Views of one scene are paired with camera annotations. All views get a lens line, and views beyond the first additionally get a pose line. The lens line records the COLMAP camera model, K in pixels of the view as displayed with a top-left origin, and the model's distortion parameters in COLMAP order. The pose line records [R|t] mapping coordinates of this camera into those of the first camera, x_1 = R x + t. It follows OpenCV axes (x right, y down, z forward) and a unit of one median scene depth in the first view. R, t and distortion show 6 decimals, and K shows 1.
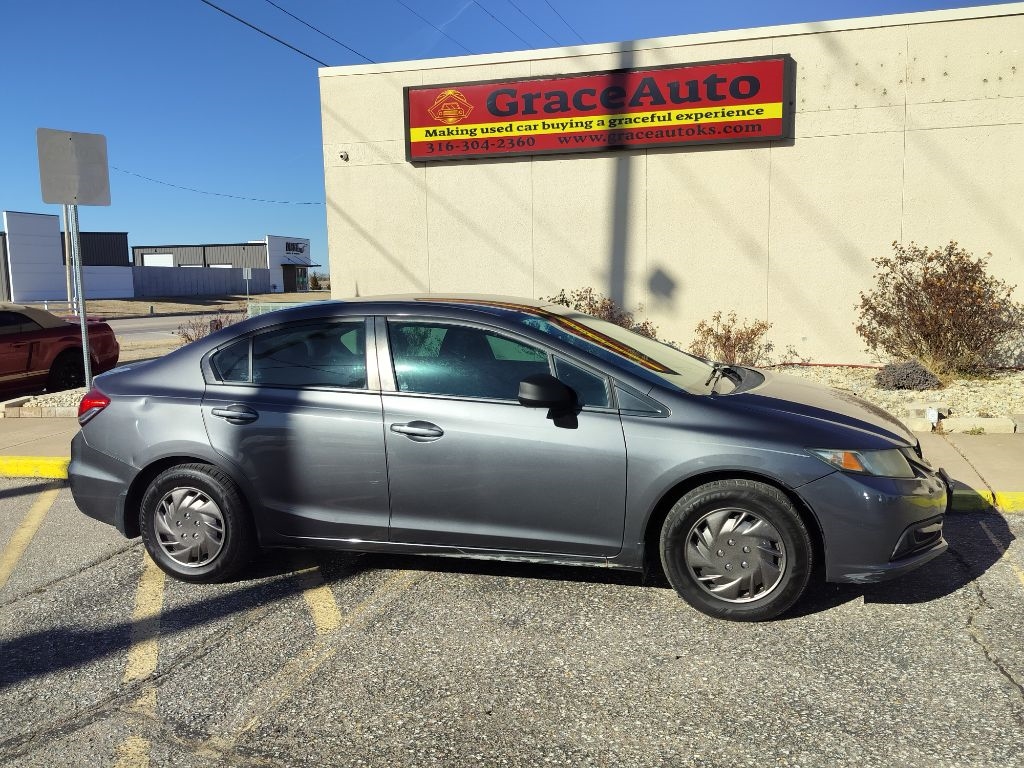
lens RADIAL K [[888.0, 0, 508.9], [0, 888.0, 387.6], [0, 0, 1]] dist [0.079529, -0.119458]
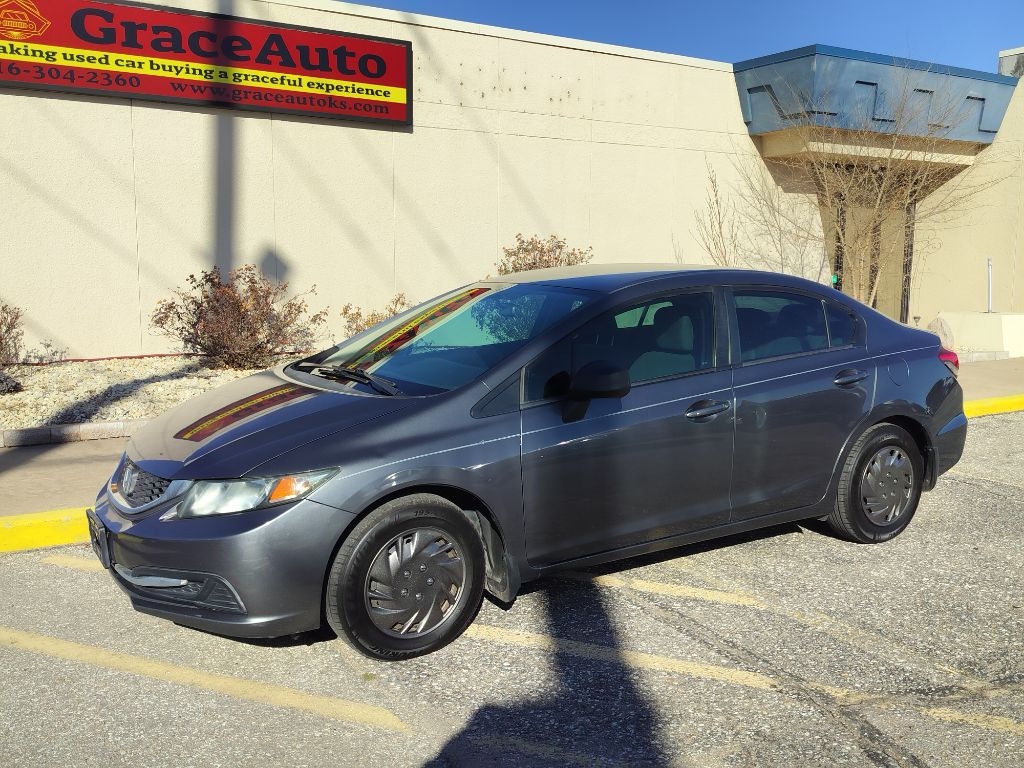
lens RADIAL K [[959.6, 0, 506.3], [0, 959.6, 385.7], [0, 0, 1]] dist [0.074958, -0.117325]
pose [[0.681080, -0.064286, 0.729382, -0.423690], [0.064342, 0.997540, 0.027840, -0.005549], [-0.729377, 0.027969, 0.683540, 0.174788]]
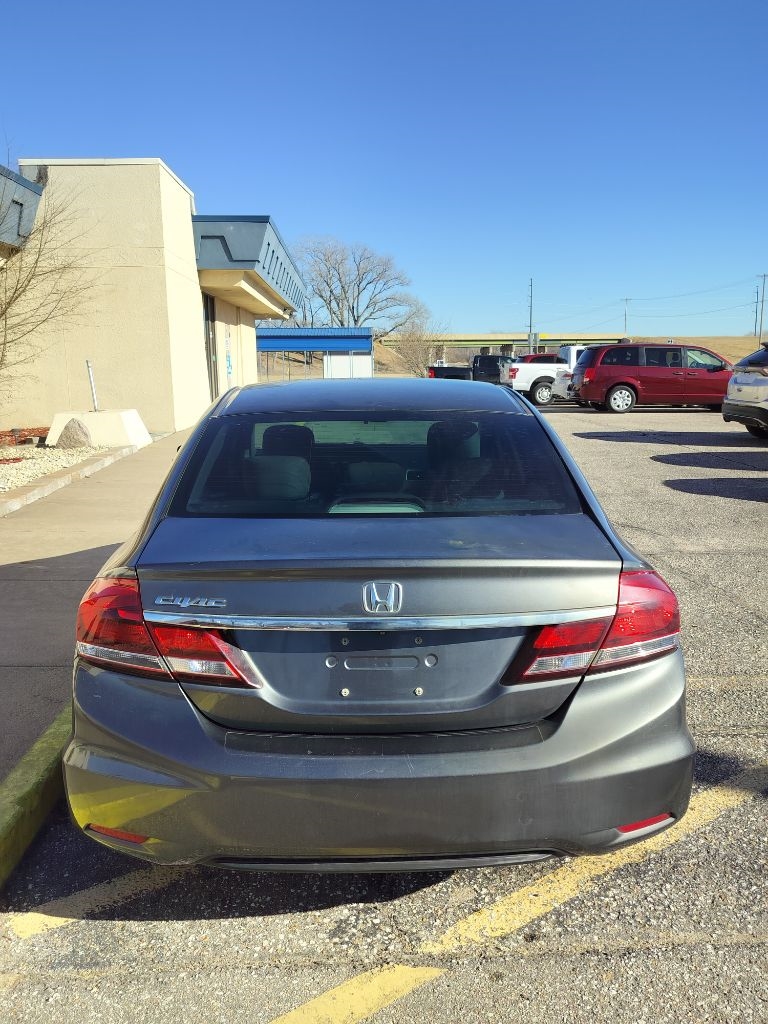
lens RADIAL K [[888.0, 0, 402.8], [0, 888.0, 498.1], [0, 0, 1]] dist [0.079529, -0.119458]
pose [[-0.323483, -0.119160, 0.938701, -0.393471], [0.132793, 0.976504, 0.169721, -0.061007], [-0.936870, 0.179555, -0.300059, 0.571126]]
